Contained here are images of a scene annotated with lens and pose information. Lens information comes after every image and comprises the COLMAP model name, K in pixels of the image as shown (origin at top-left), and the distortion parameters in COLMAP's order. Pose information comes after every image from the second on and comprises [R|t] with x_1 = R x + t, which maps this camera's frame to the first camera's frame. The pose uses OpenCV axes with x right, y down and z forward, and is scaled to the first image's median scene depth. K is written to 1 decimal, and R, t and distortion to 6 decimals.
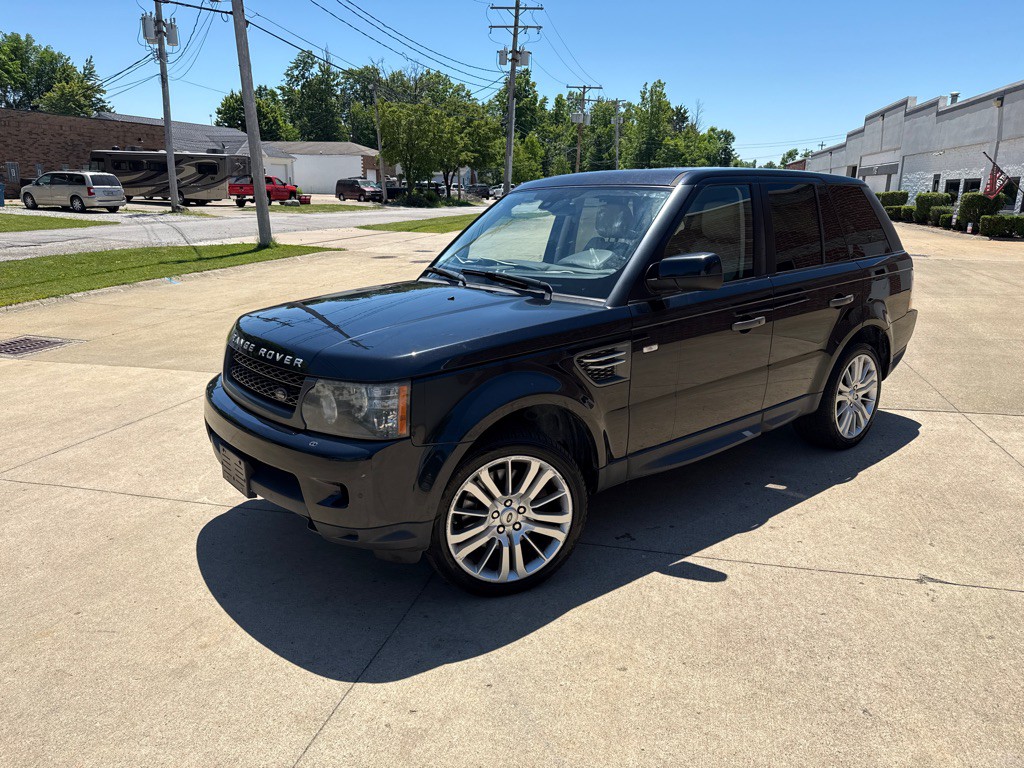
lens RADIAL K [[711.2, 0, 528.4], [0, 711.2, 386.6], [0, 0, 1]] dist [-0.017834, -0.004432]
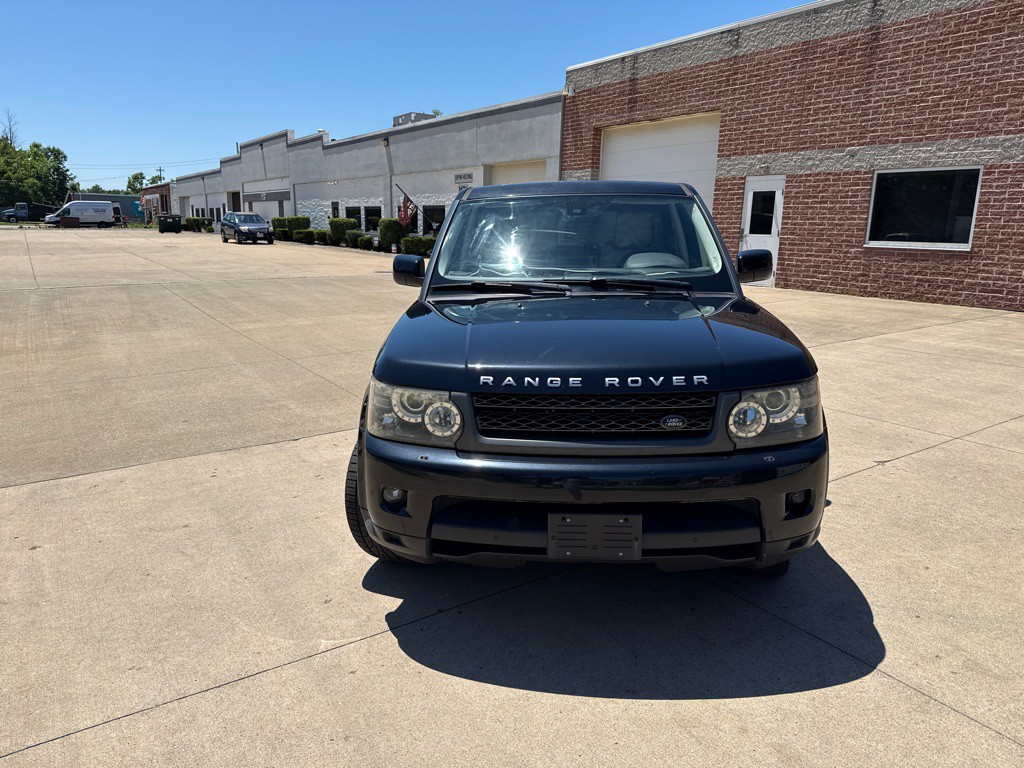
lens RADIAL K [[711.2, 0, 528.4], [0, 711.2, 386.6], [0, 0, 1]] dist [-0.017834, -0.004432]
pose [[0.669013, -0.155881, 0.726721, -0.056984], [0.181021, 0.982490, 0.044097, -0.005324], [-0.720870, 0.102050, 0.685516, 0.027972]]
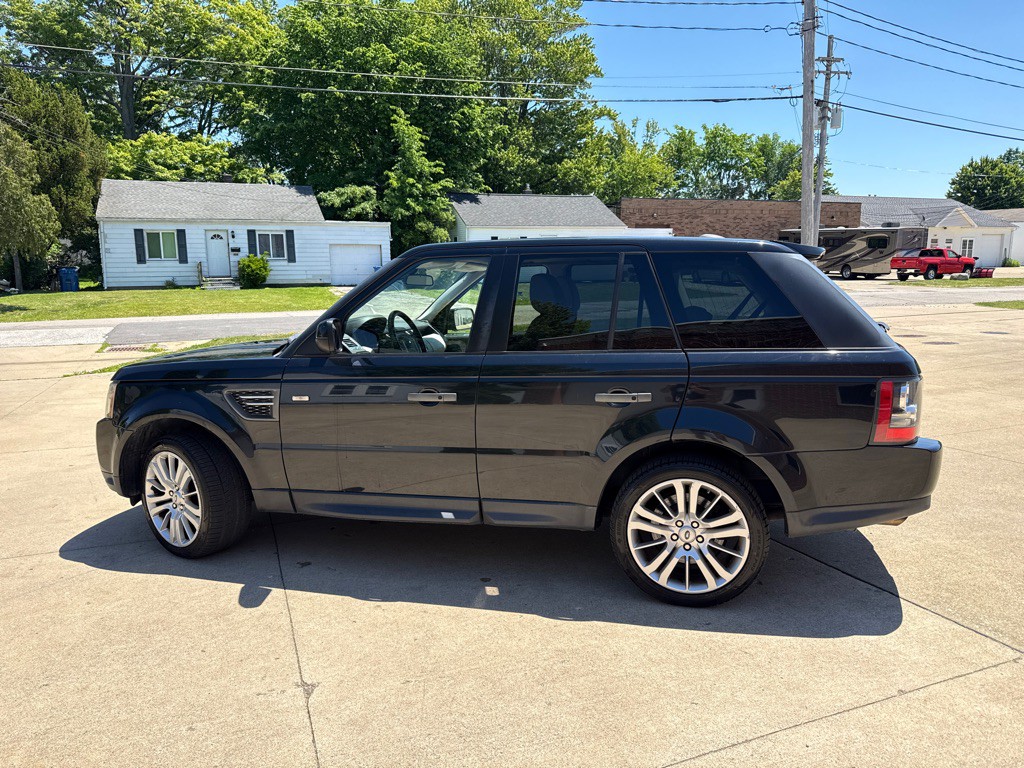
lens RADIAL K [[729.1, 0, 512.0], [0, 729.1, 384.0], [0, 0, 1]] dist [-0.025674, -0.001294]
pose [[0.594119, 0.107312, -0.797186, 0.078795], [-0.192386, 0.981254, -0.011289, -0.007721], [0.781031, 0.160075, 0.603628, 0.033496]]
